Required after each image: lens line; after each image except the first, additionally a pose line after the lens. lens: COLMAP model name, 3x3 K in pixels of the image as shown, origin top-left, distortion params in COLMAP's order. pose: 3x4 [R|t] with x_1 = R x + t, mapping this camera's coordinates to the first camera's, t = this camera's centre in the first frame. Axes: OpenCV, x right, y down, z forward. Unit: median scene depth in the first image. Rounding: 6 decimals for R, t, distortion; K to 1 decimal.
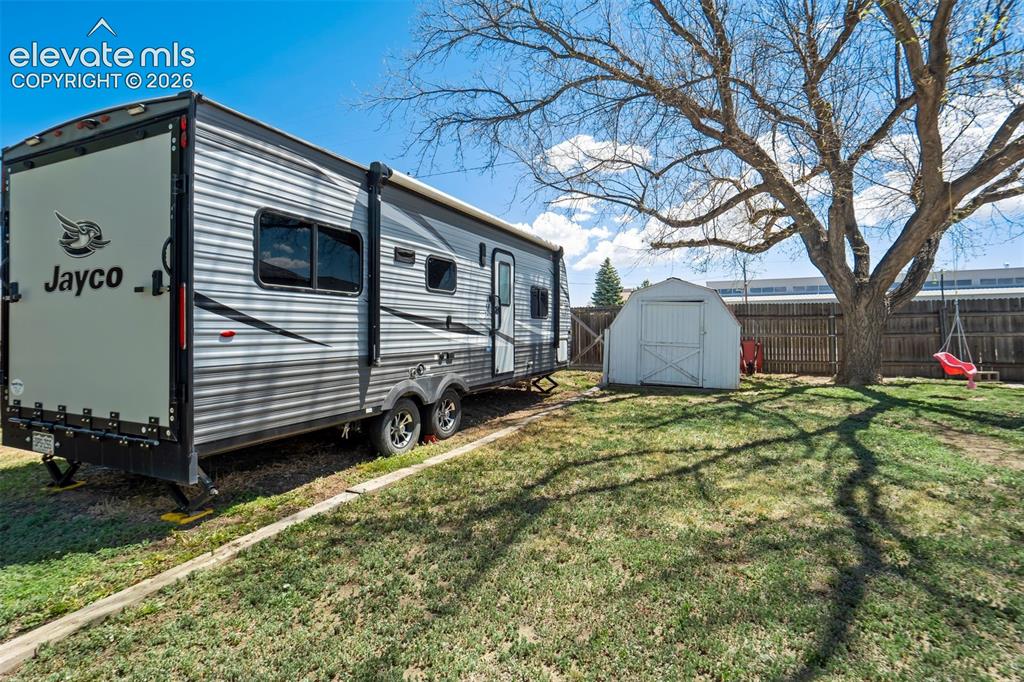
lens RADIAL K [[490.2, 0, 519.1], [0, 490.2, 330.0], [0, 0, 1]] dist [-0.042380, 0.020399]
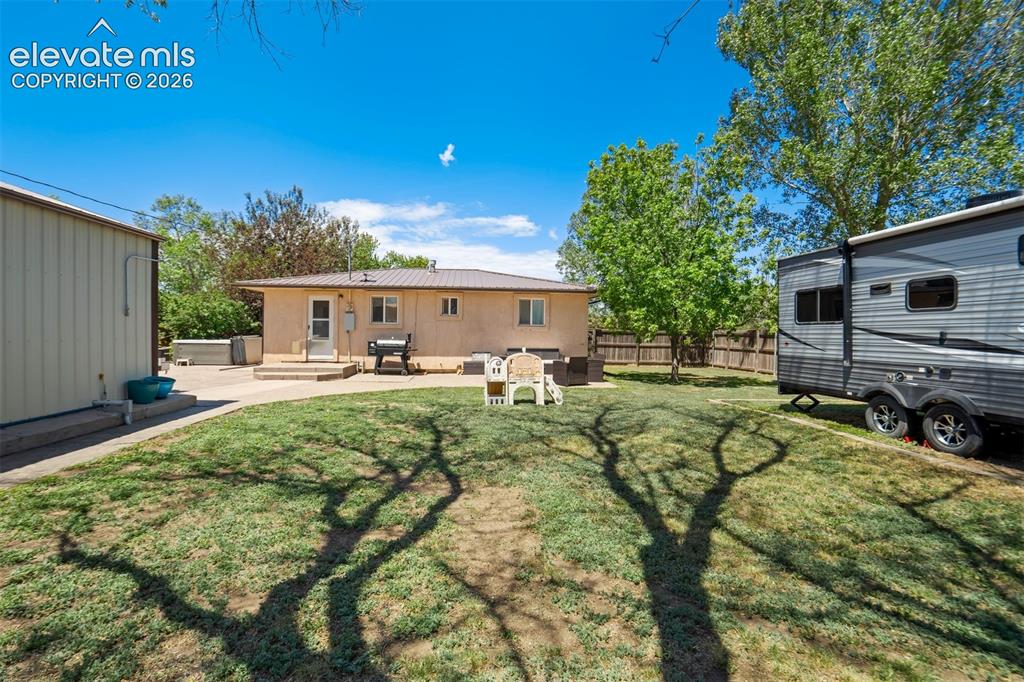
lens RADIAL K [[490.2, 0, 519.1], [0, 490.2, 330.0], [0, 0, 1]] dist [-0.042380, 0.020399]
pose [[-0.857745, -0.007530, -0.514020, 1.270585], [-0.005266, 0.999969, -0.005862, -0.025384], [0.514048, -0.002321, -0.857758, 1.588566]]
